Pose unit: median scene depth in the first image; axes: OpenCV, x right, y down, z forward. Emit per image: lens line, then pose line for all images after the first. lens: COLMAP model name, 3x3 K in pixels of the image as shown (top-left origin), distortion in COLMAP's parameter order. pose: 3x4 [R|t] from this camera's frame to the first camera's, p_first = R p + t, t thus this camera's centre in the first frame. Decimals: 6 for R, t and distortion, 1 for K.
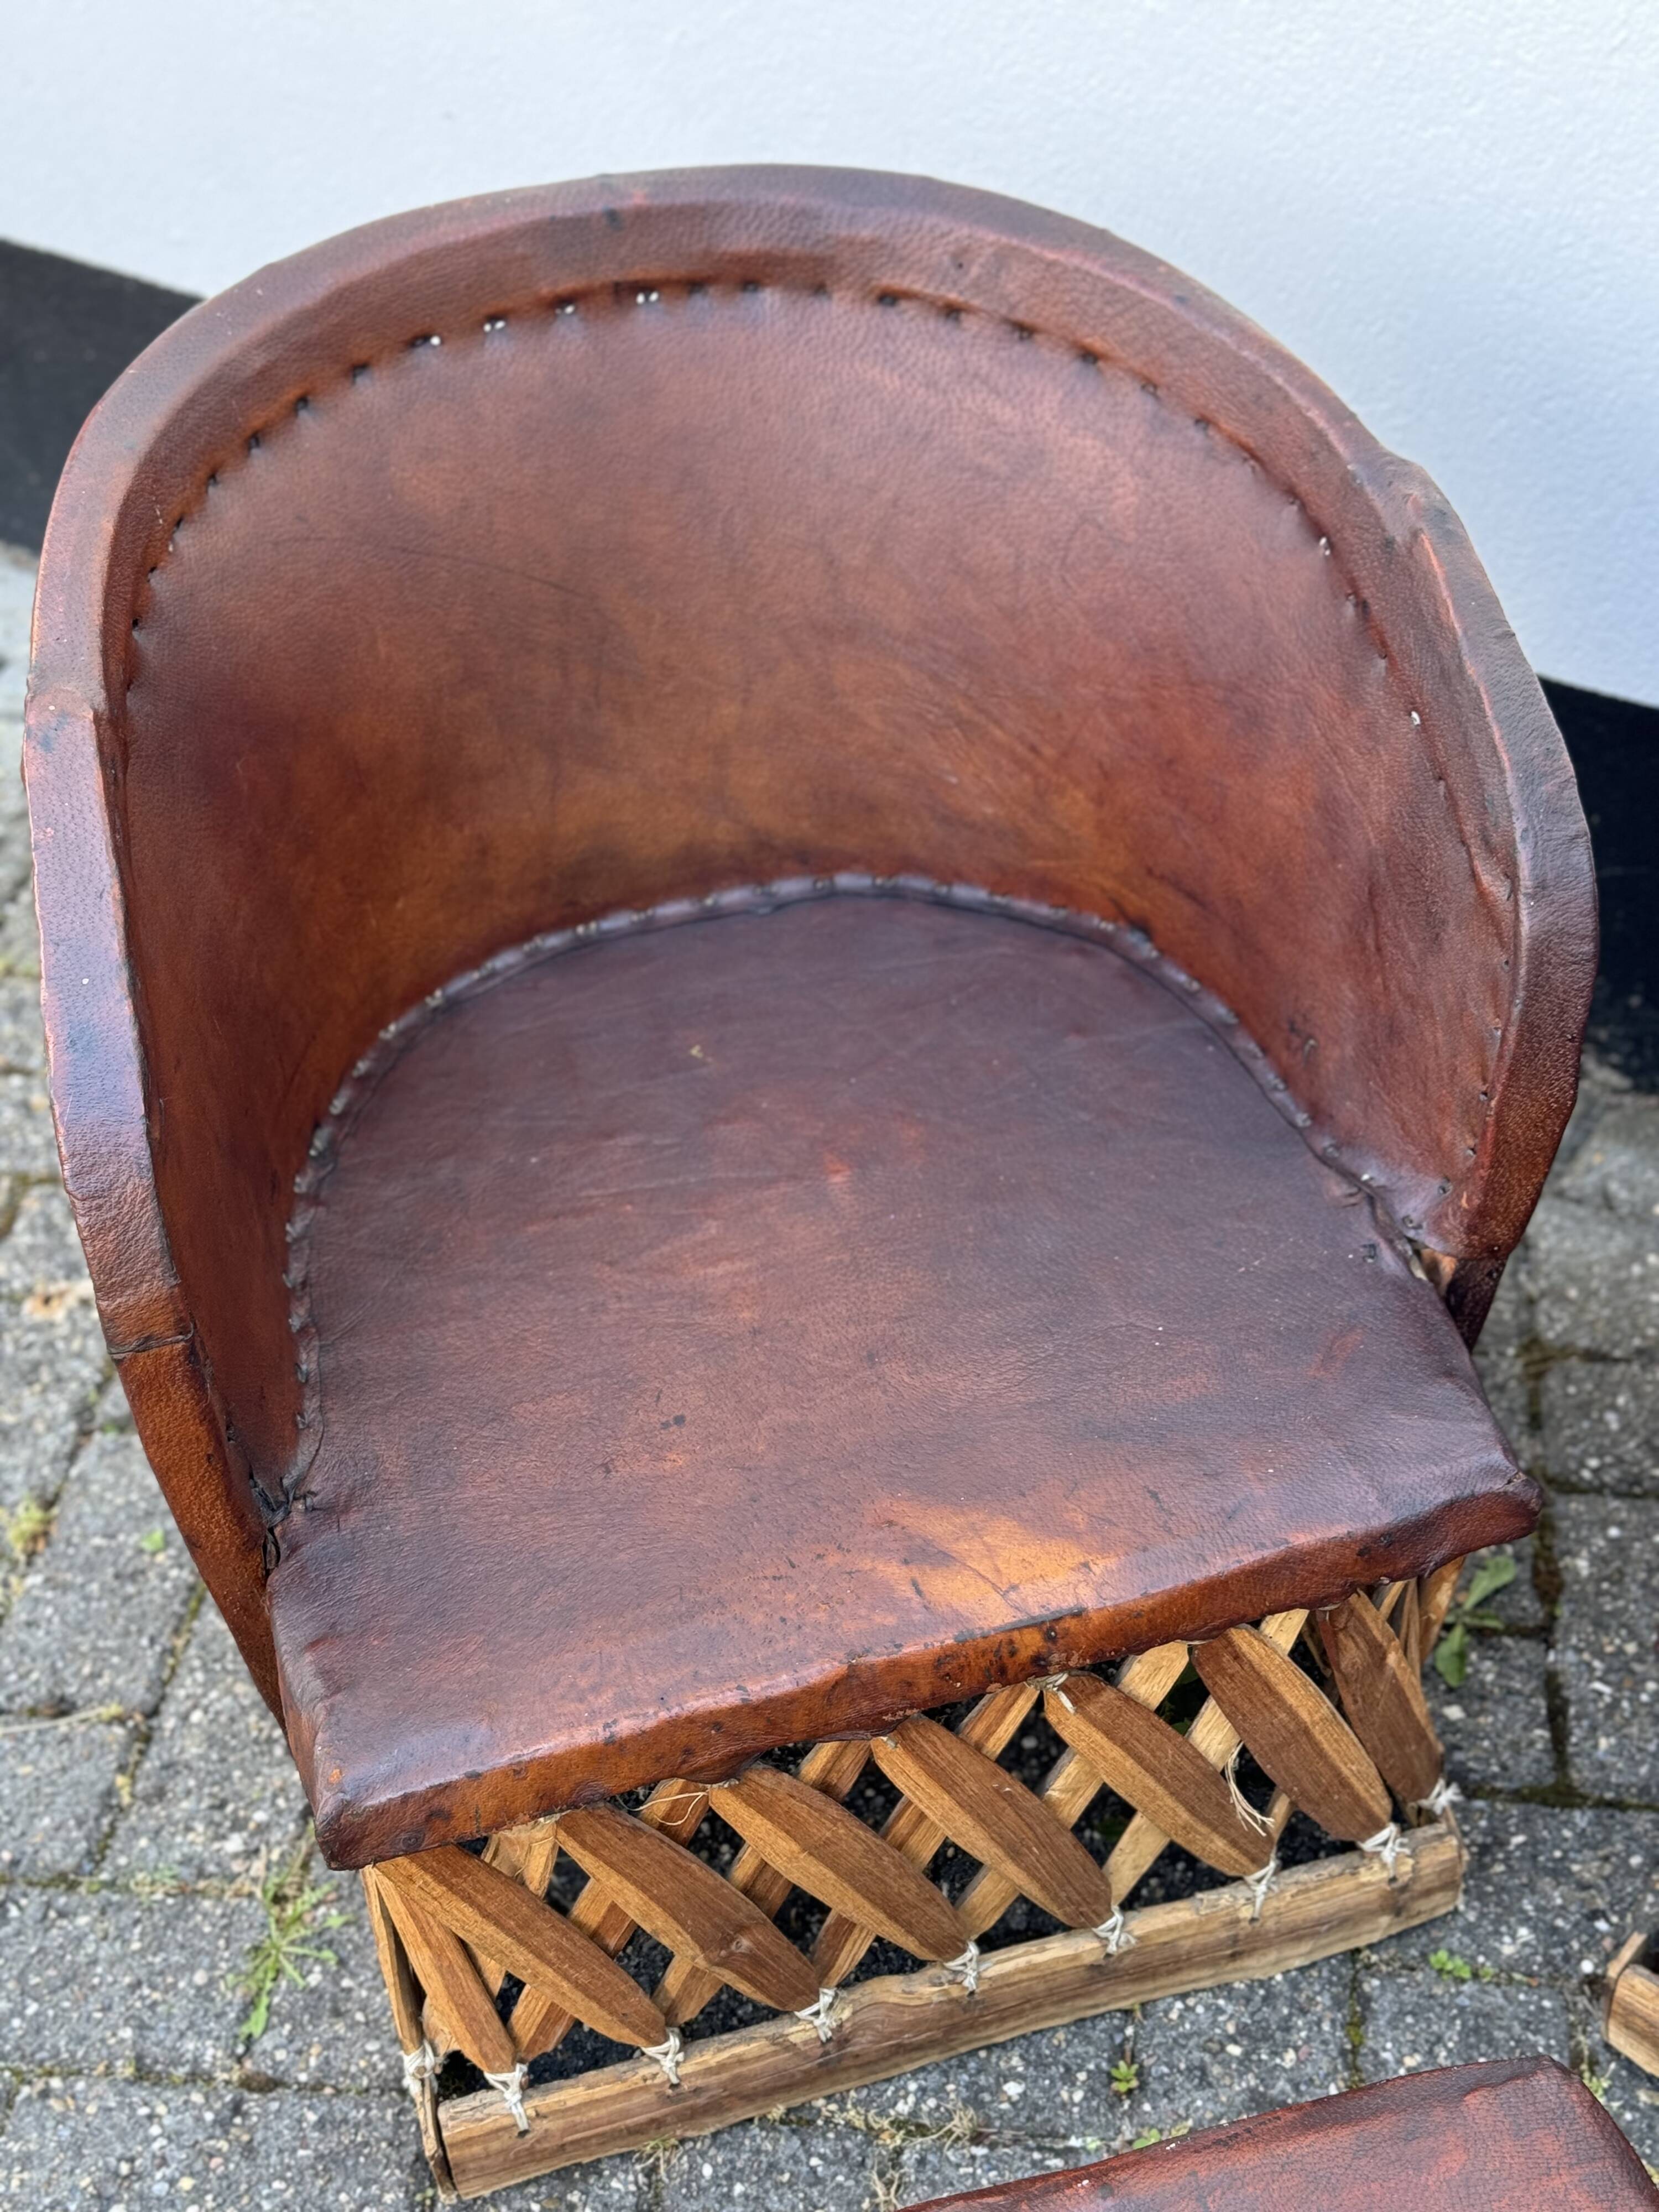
lens RADIAL K [[3091.6, 0, 856.4], [0, 3091.6, 1111.8], [0, 0, 1]] dist [0.194584, -0.441781]
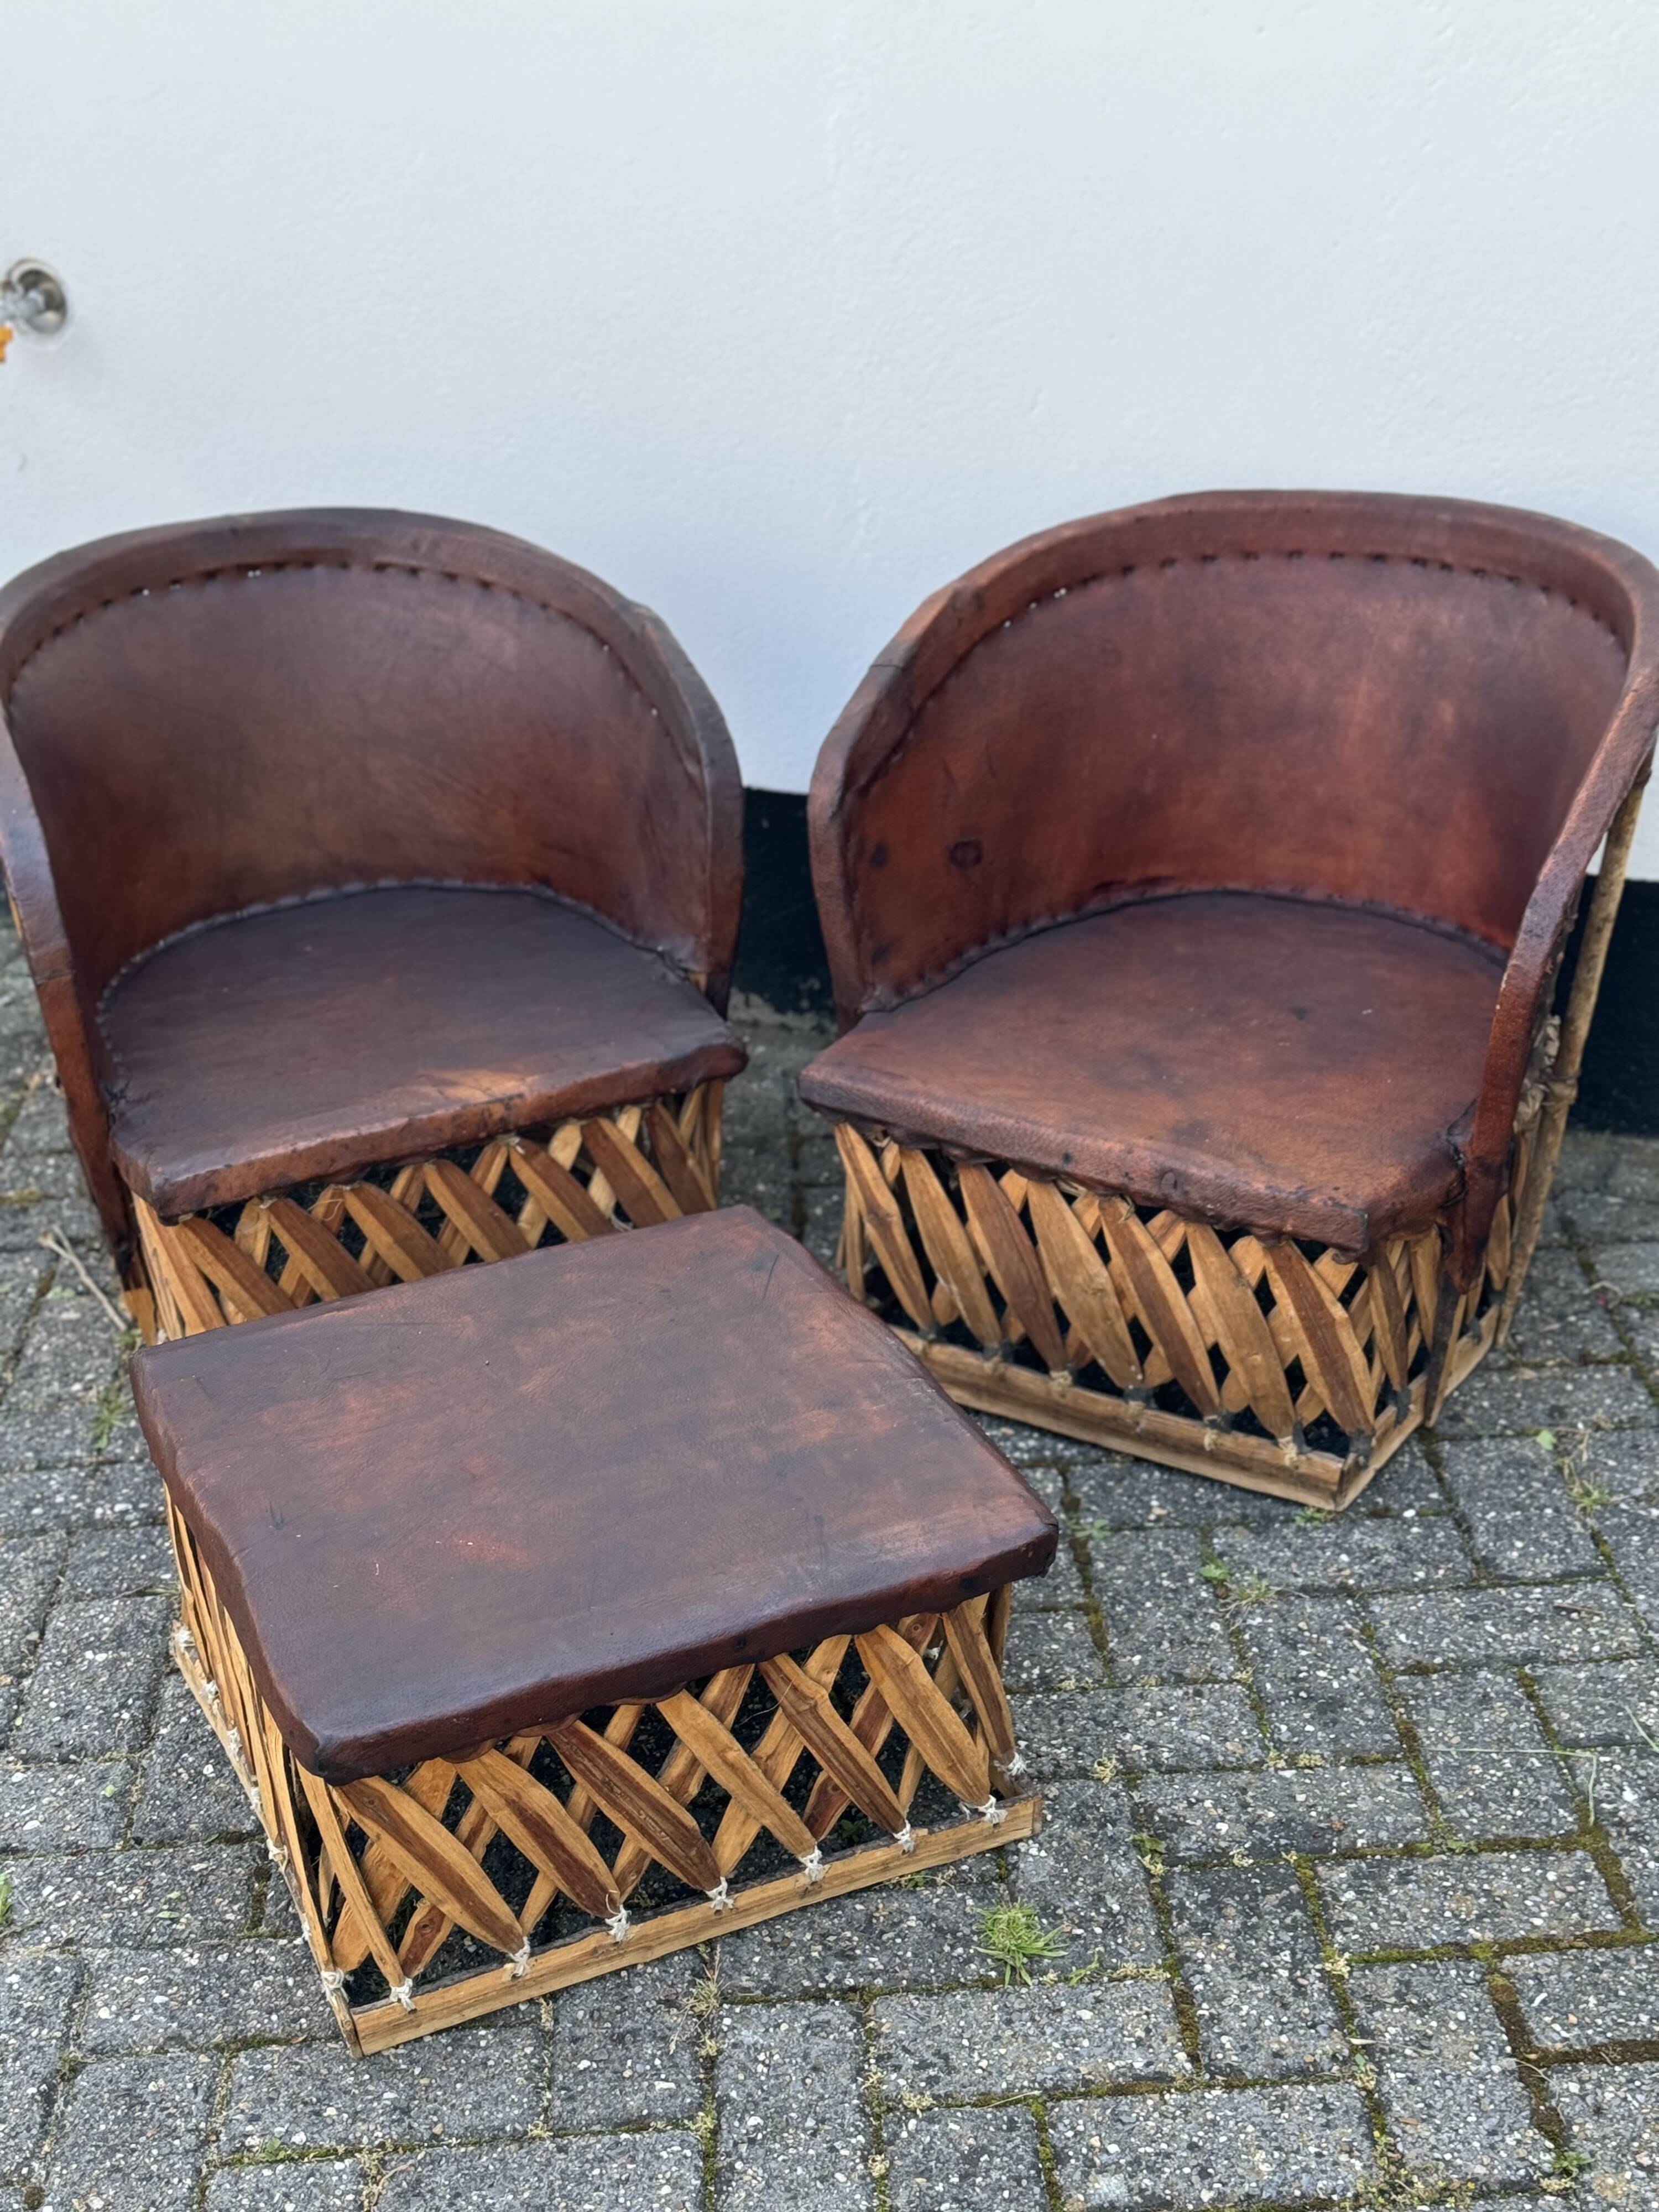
lens RADIAL K [[3104.7, 0, 828.2], [0, 3104.7, 1116.3], [0, 0, 1]] dist [0.210097, -0.518135]
pose [[0.987152, -0.077628, 0.139657, -0.013742], [0.110213, 0.963647, -0.243388, 0.584999], [-0.115687, 0.255653, 0.959822, -0.834856]]
